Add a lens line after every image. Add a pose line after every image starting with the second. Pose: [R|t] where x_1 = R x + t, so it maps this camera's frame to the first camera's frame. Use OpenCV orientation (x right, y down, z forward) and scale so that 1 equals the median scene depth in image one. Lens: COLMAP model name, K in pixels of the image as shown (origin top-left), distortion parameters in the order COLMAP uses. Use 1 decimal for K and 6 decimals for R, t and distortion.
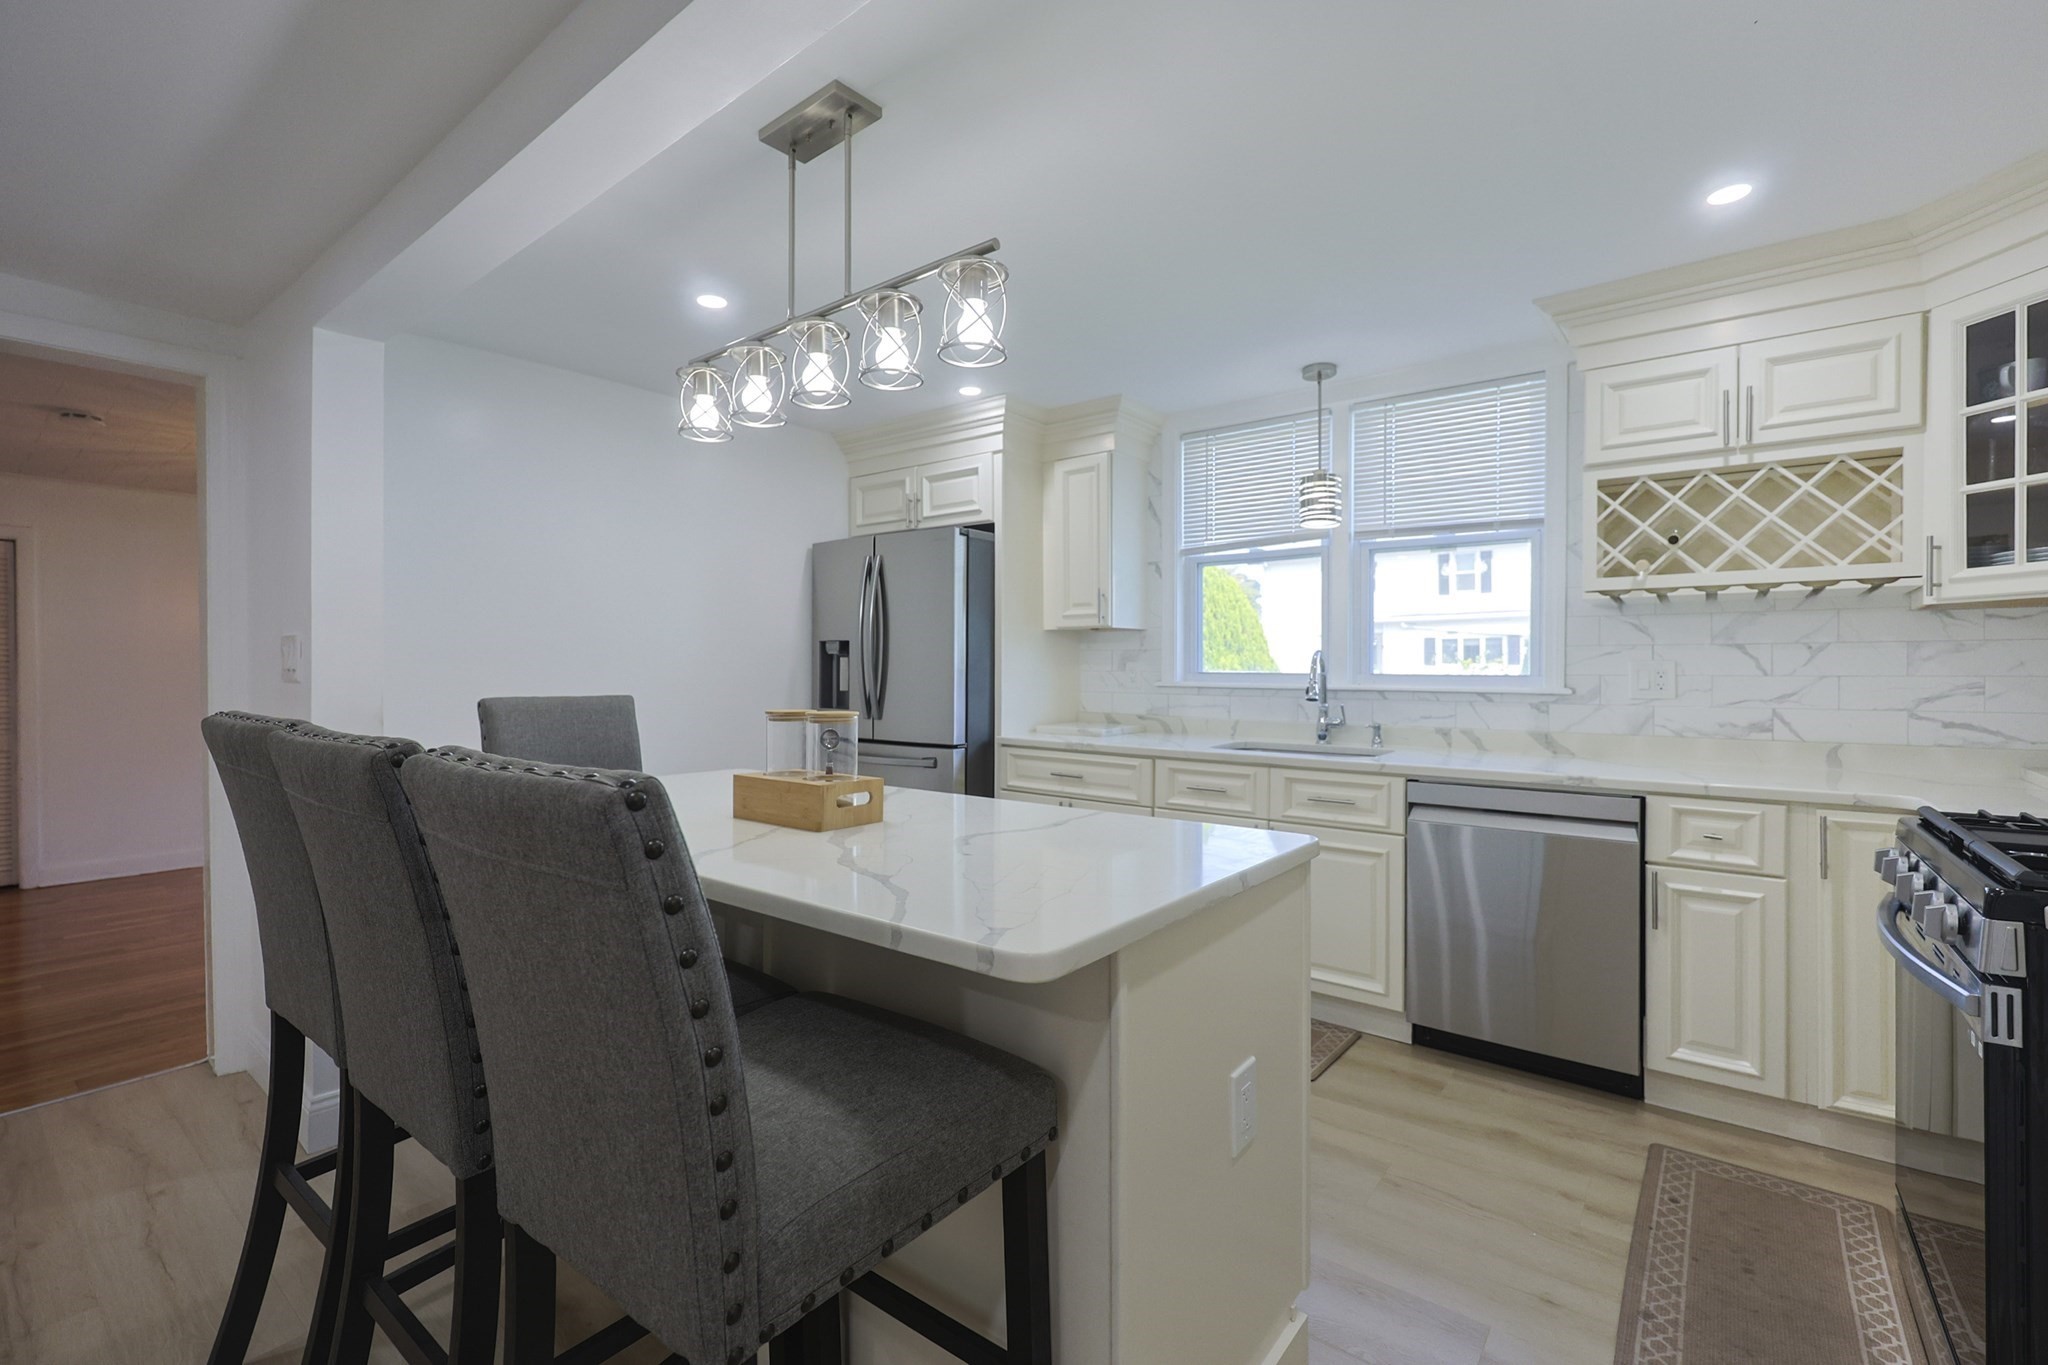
lens RADIAL K [[878.3, 0, 1037.7], [0, 878.3, 674.1], [0, 0, 1]] dist [-0.002533, -0.000199]
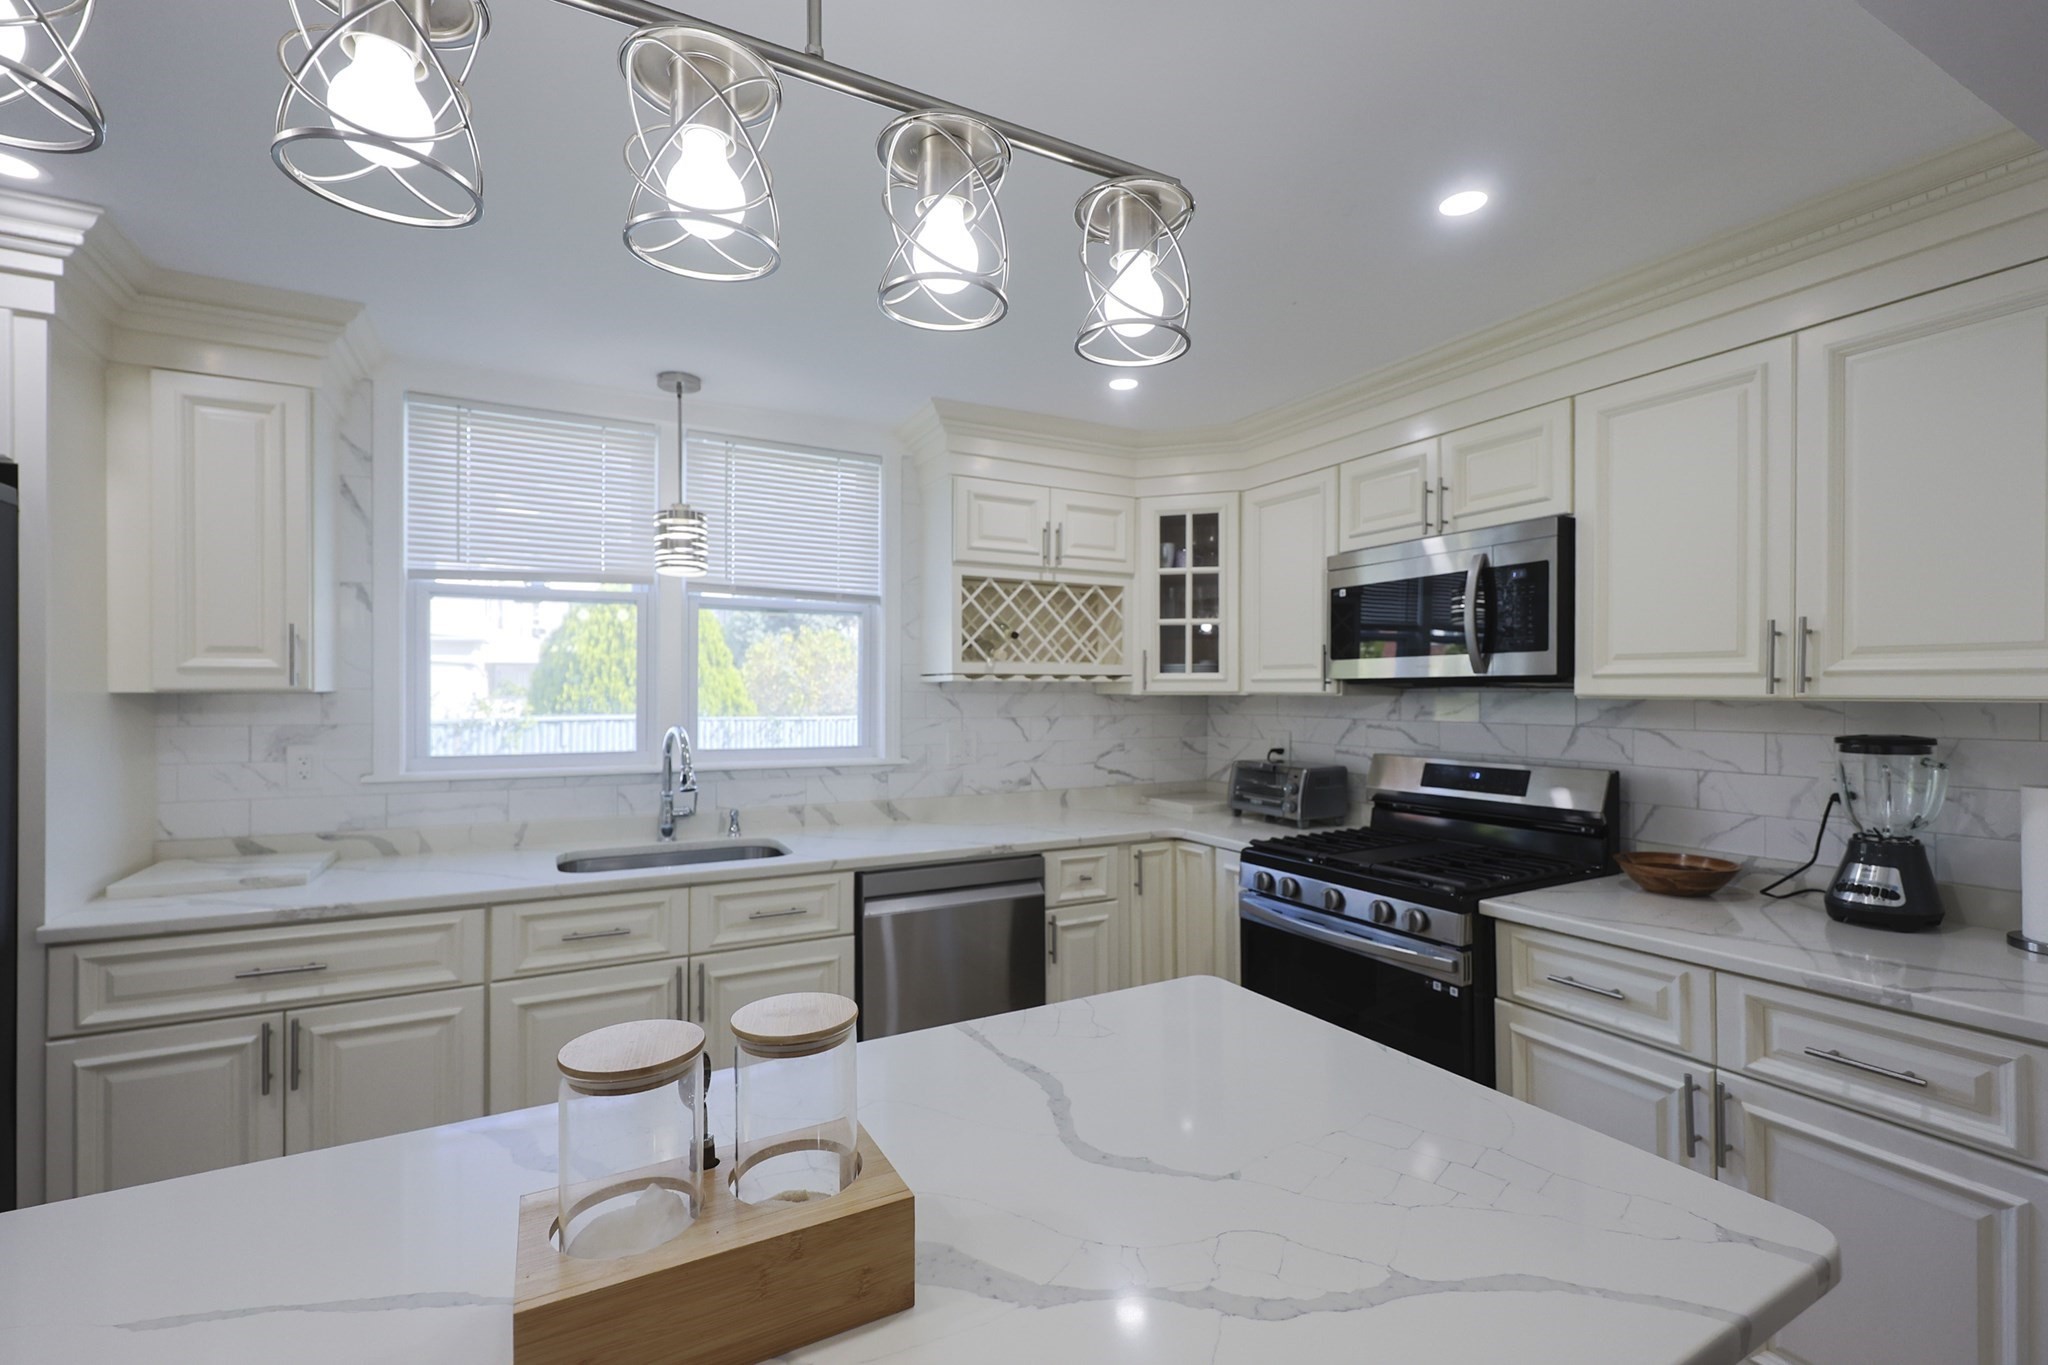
lens RADIAL K [[878.3, 0, 1030.8], [0, 878.3, 695.3], [0, 0, 1]] dist [-0.002533, -0.000199]
pose [[0.405952, -0.004638, 0.913883, -0.314649], [0.006146, 0.999978, 0.002345, -0.061726], [-0.913874, 0.004665, 0.405972, 0.413477]]
